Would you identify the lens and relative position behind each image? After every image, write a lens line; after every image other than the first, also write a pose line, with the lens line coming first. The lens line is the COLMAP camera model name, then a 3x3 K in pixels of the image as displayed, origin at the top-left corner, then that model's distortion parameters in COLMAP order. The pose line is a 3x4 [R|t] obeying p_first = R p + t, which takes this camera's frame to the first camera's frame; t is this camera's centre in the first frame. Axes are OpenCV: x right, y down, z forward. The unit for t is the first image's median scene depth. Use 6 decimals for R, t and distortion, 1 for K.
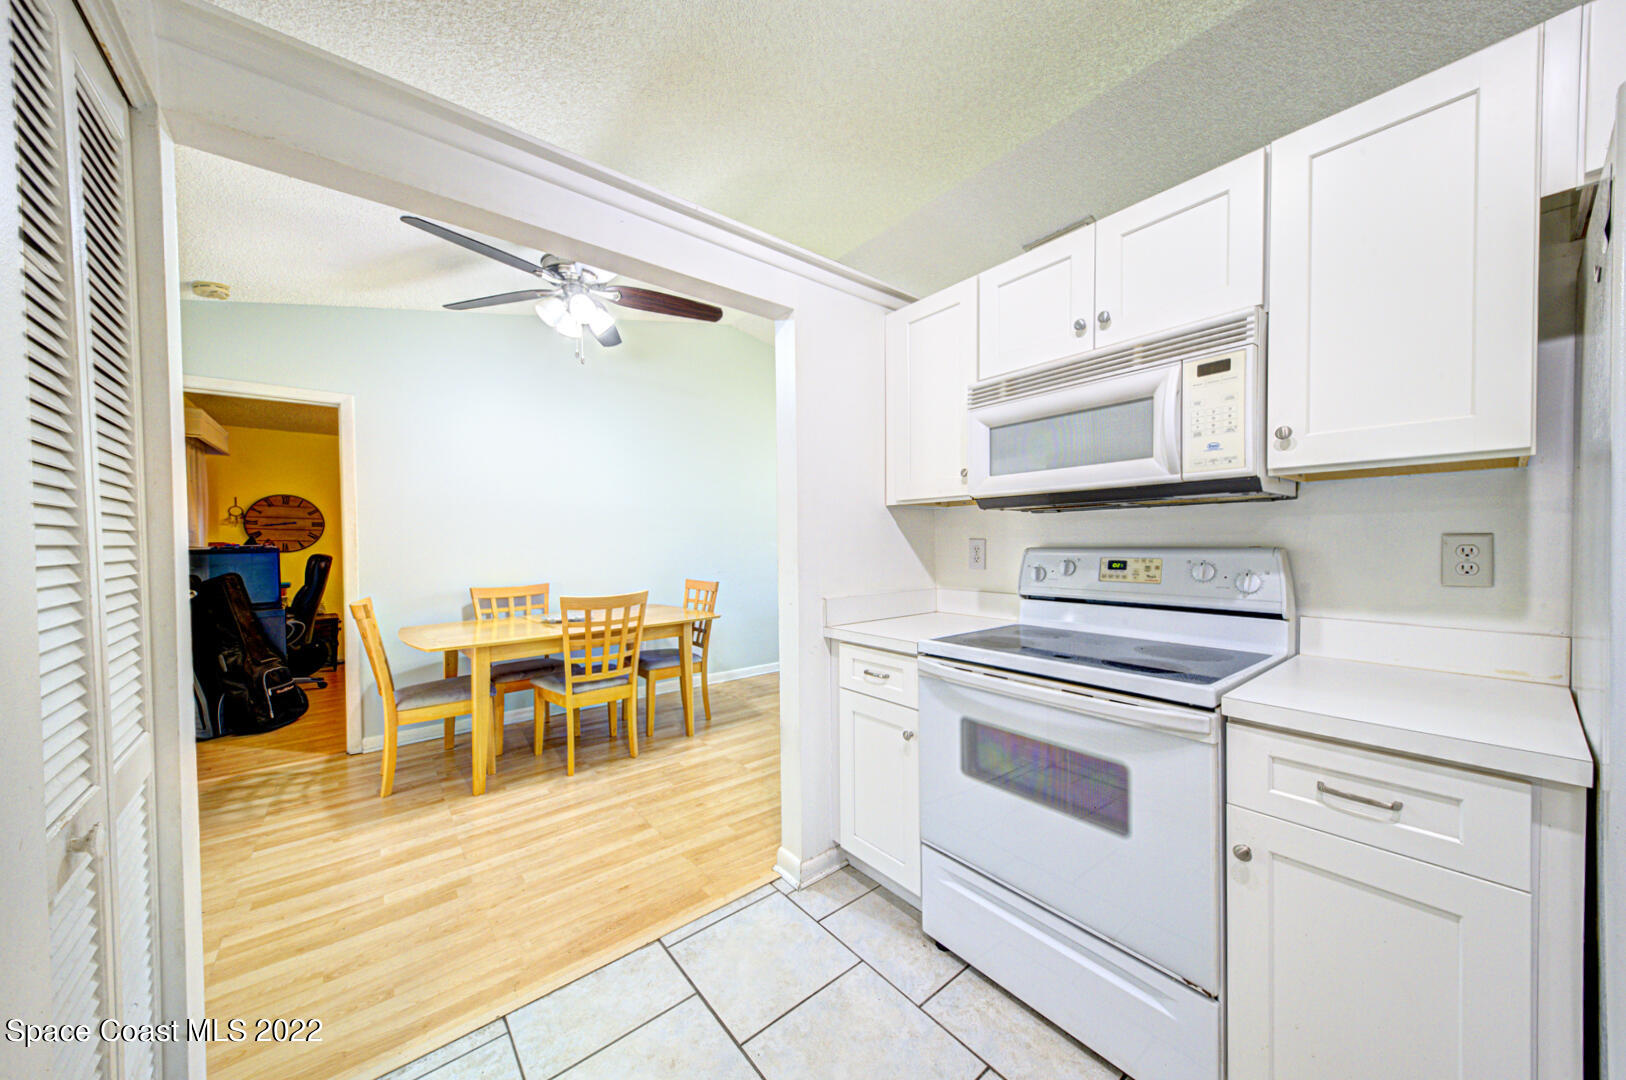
lens RADIAL K [[555.7, 0, 793.0], [0, 555.7, 549.8], [0, 0, 1]] dist [0.016500, -0.001561]
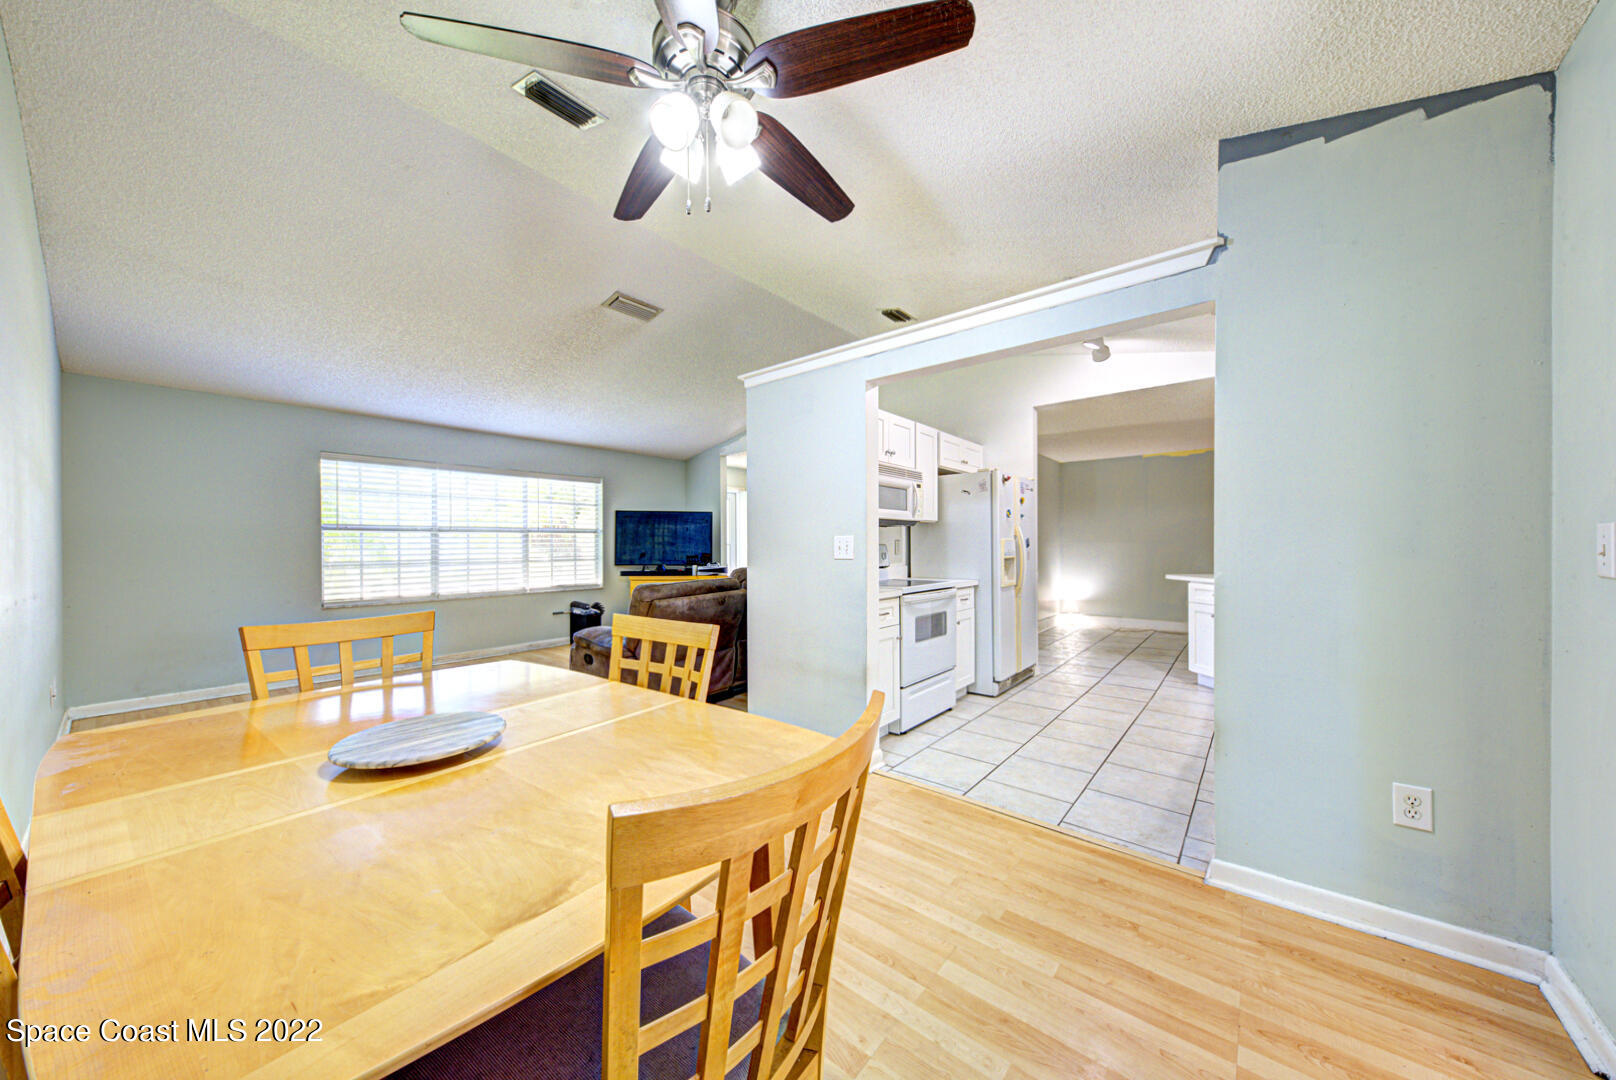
lens RADIAL K [[552.3, 0, 819.4], [0, 552.3, 547.5], [0, 0, 1]] dist [0.016500, -0.001561]
pose [[-0.224850, 0.006503, 0.974372, -1.326424], [0.020032, 0.999797, -0.002050, 0.010089], [-0.974187, 0.019058, -0.224935, 1.388041]]
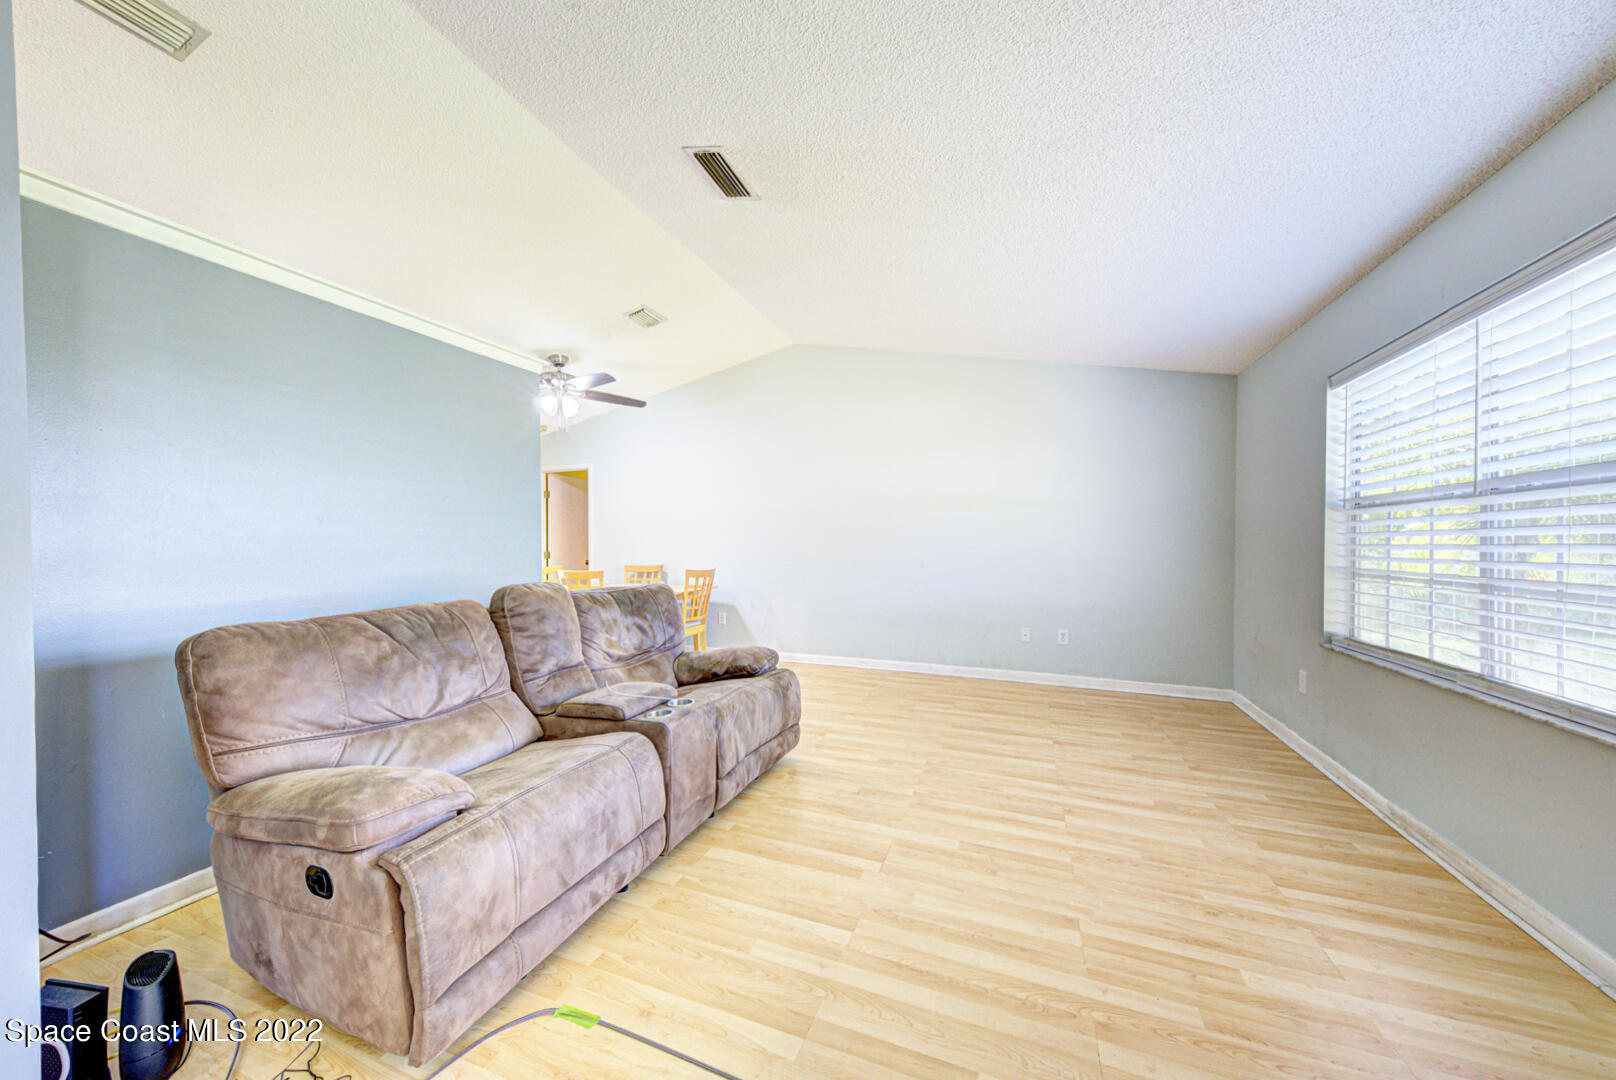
lens RADIAL K [[552.3, 0, 810.7], [0, 552.3, 546.9], [0, 0, 1]] dist [0.016500, -0.001561]
pose [[0.508113, 0.014333, -0.861171, 1.971316], [-0.011370, 0.999886, 0.009933, -0.020797], [0.861216, 0.004745, 0.508218, 1.120272]]
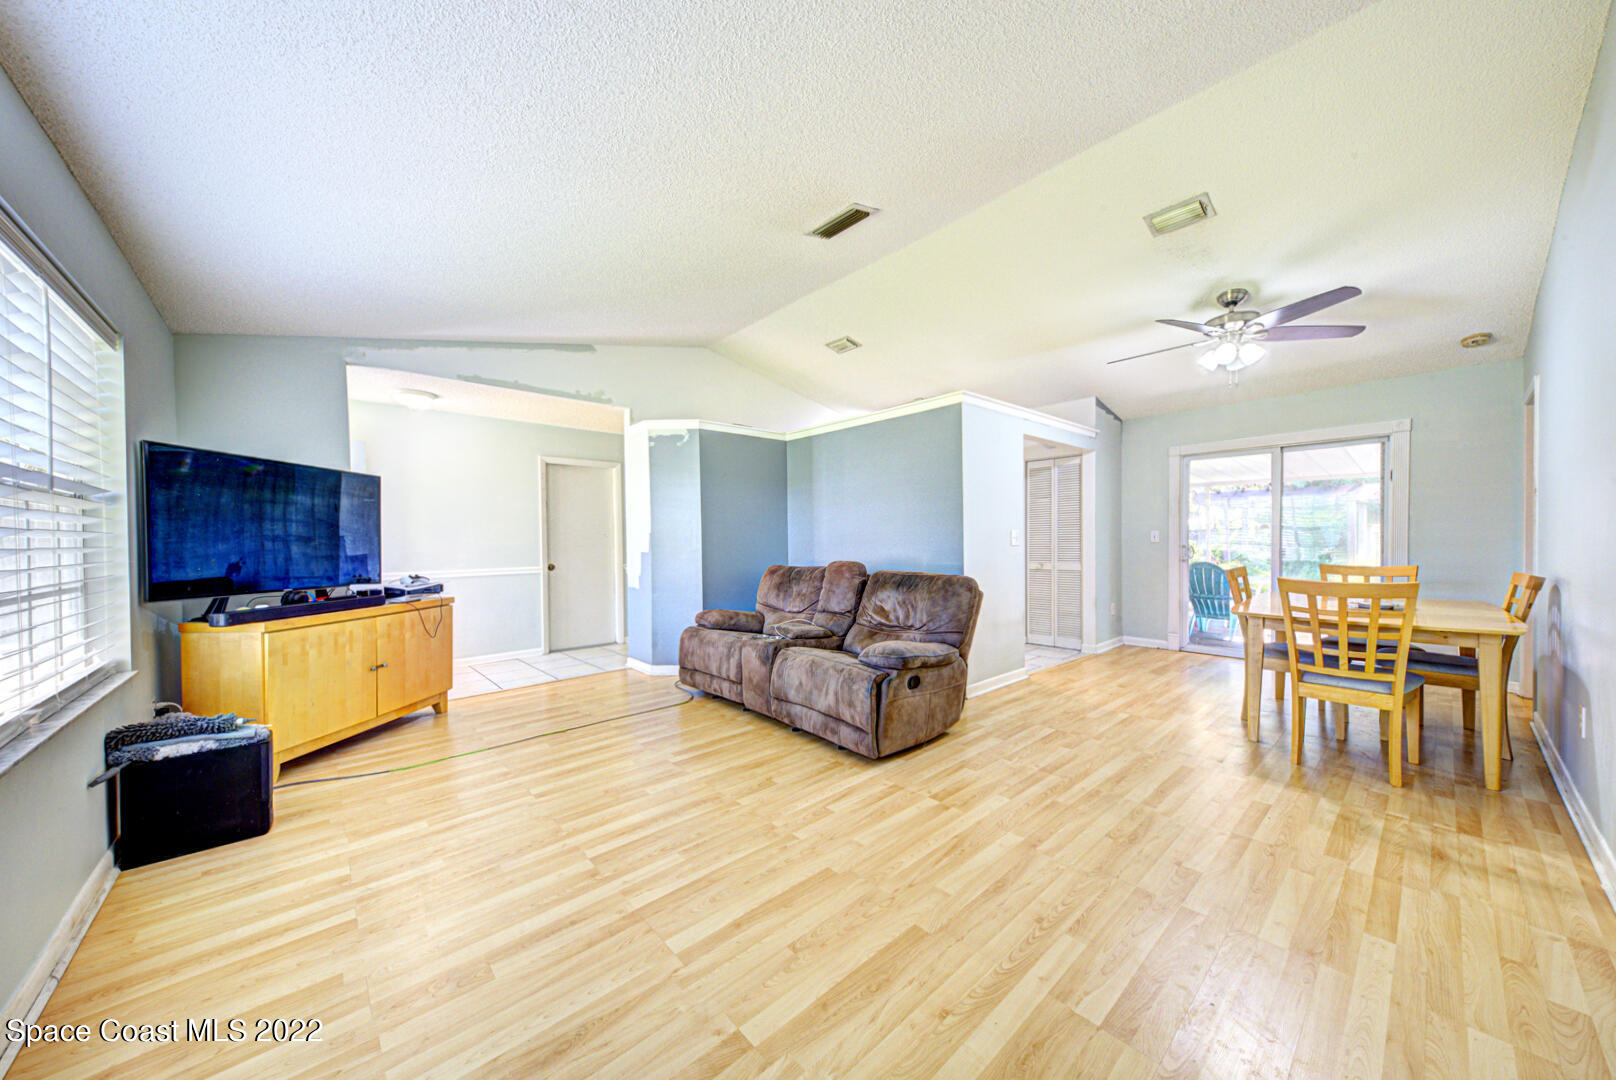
lens RADIAL K [[552.3, 0, 812.3], [0, 552.3, 541.9], [0, 0, 1]] dist [0.016500, -0.001561]
pose [[-0.997558, 0.021228, -0.066546, 0.955477], [0.020031, 0.999626, 0.018604, -0.030864], [0.066916, 0.017225, -0.997610, 3.089250]]
